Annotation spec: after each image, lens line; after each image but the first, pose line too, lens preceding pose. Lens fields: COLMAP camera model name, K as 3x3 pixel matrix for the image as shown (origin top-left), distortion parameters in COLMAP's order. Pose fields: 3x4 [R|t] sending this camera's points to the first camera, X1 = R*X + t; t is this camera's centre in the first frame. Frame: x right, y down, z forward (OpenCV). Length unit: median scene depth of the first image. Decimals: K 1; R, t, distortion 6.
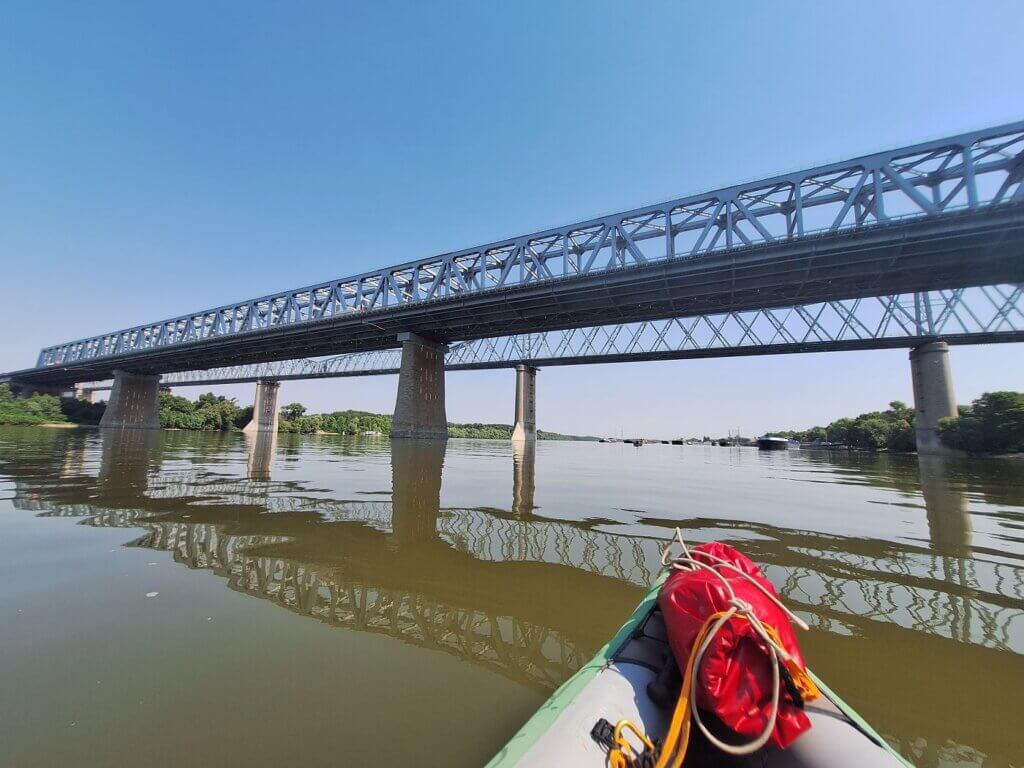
lens RADIAL K [[401.8, 0, 502.5], [0, 401.8, 380.8], [0, 0, 1]] dist [0.002870, -0.006680]
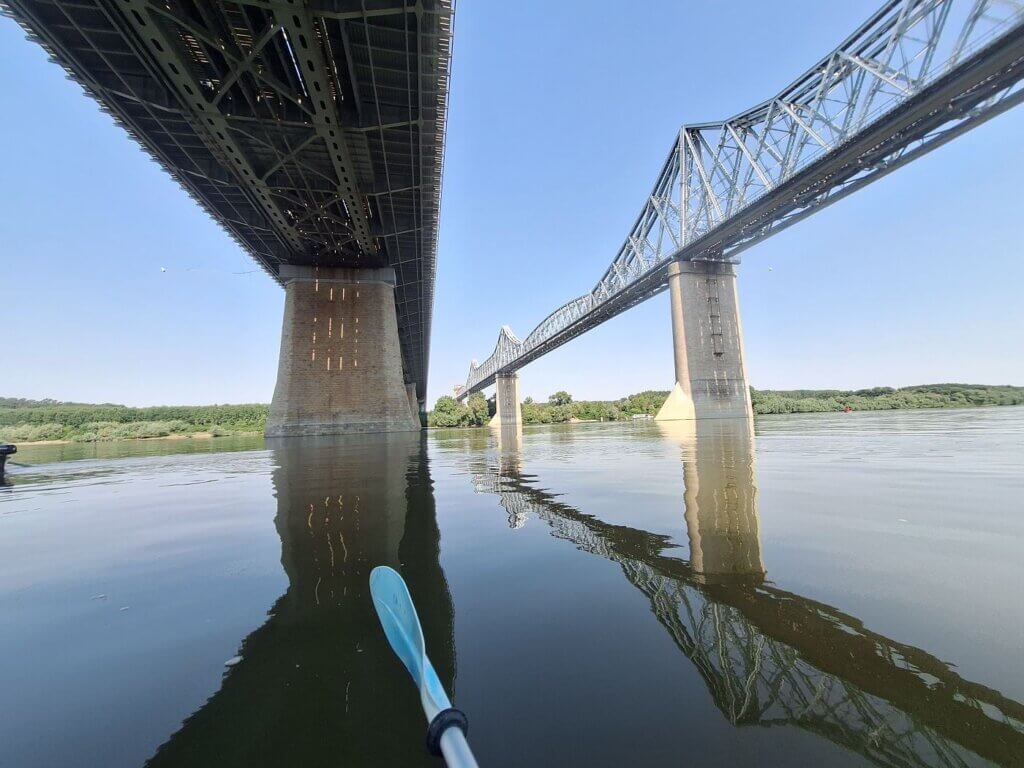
lens RADIAL K [[401.8, 0, 502.5], [0, 401.8, 380.8], [0, 0, 1]] dist [0.002870, -0.006680]
pose [[0.646457, -0.138966, -0.750188, 0.171569], [0.170008, 0.984788, -0.035922, 0.054600], [0.743768, -0.104316, 0.660248, 0.342827]]
